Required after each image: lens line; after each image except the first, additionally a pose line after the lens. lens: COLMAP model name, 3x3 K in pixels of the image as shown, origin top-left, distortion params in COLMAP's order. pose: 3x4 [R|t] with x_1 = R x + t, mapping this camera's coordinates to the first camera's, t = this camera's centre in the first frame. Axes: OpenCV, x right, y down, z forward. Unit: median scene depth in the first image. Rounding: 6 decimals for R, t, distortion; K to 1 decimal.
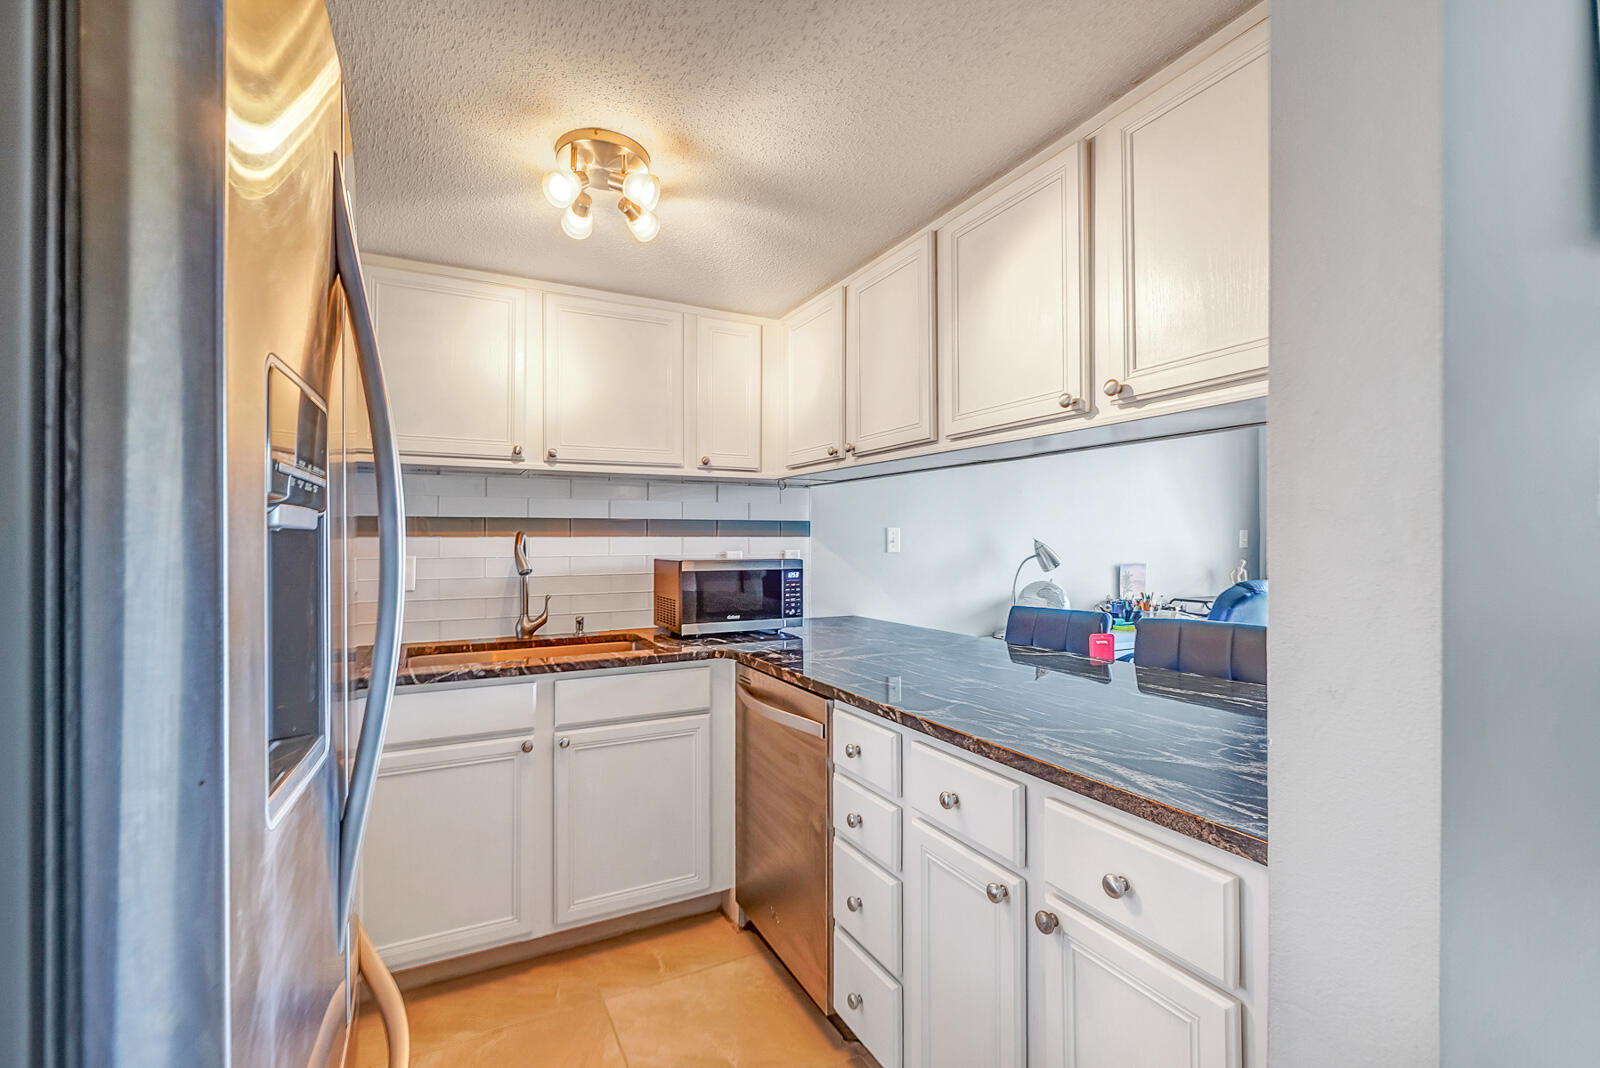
lens RADIAL K [[681.2, 0, 800.0], [0, 681.2, 534.0], [0, 0, 1]] dist [-0.000897, -0.000051]
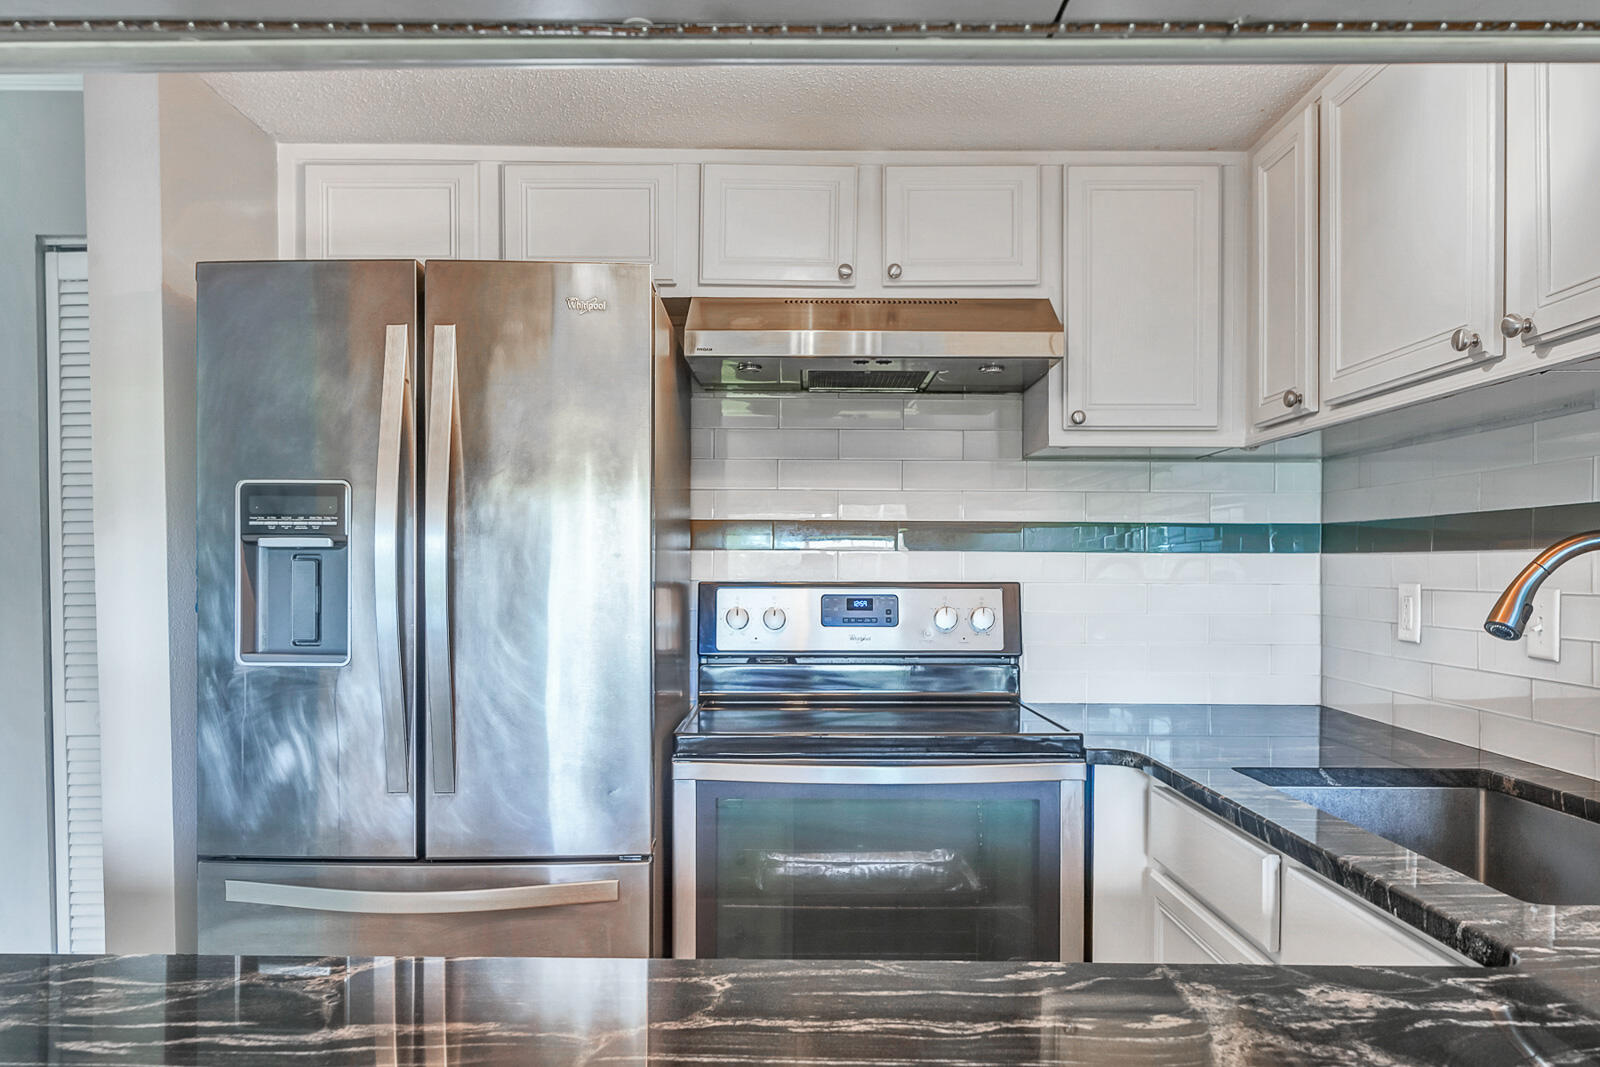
lens RADIAL K [[1120.4, 0, 804.5], [0, 1120.4, 569.9], [0, 0, 1]] dist [0.004705, -0.003471]
pose [[-0.468884, 0.000648, -0.883260, 0.386680], [0.005761, 0.999981, -0.002324, 0.019224], [0.883241, -0.006178, -0.468878, 0.937969]]
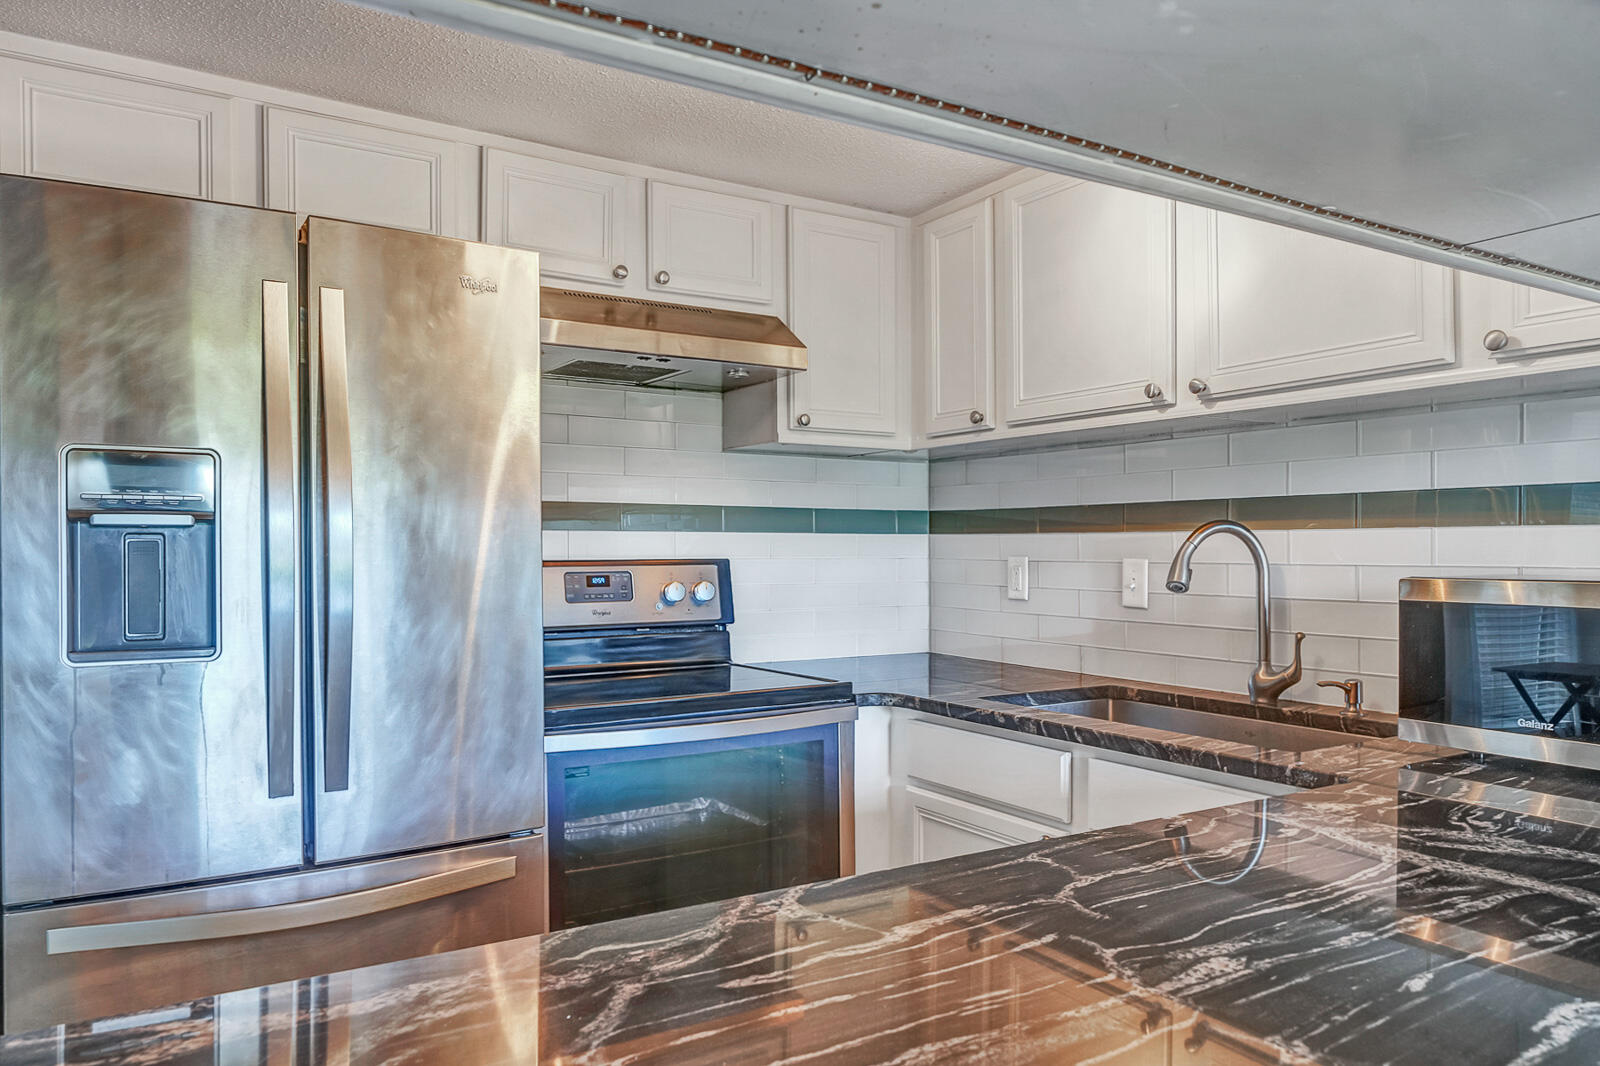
lens RADIAL K [[1095.9, 0, 799.2], [0, 1095.9, 537.8], [0, 0, 1]] dist [0.003229, 0.003634]
pose [[0.072435, -0.007591, -0.997344, 0.554381], [0.010785, 0.999919, -0.006827, 0.015459], [0.997315, -0.010262, 0.072511, 0.583702]]
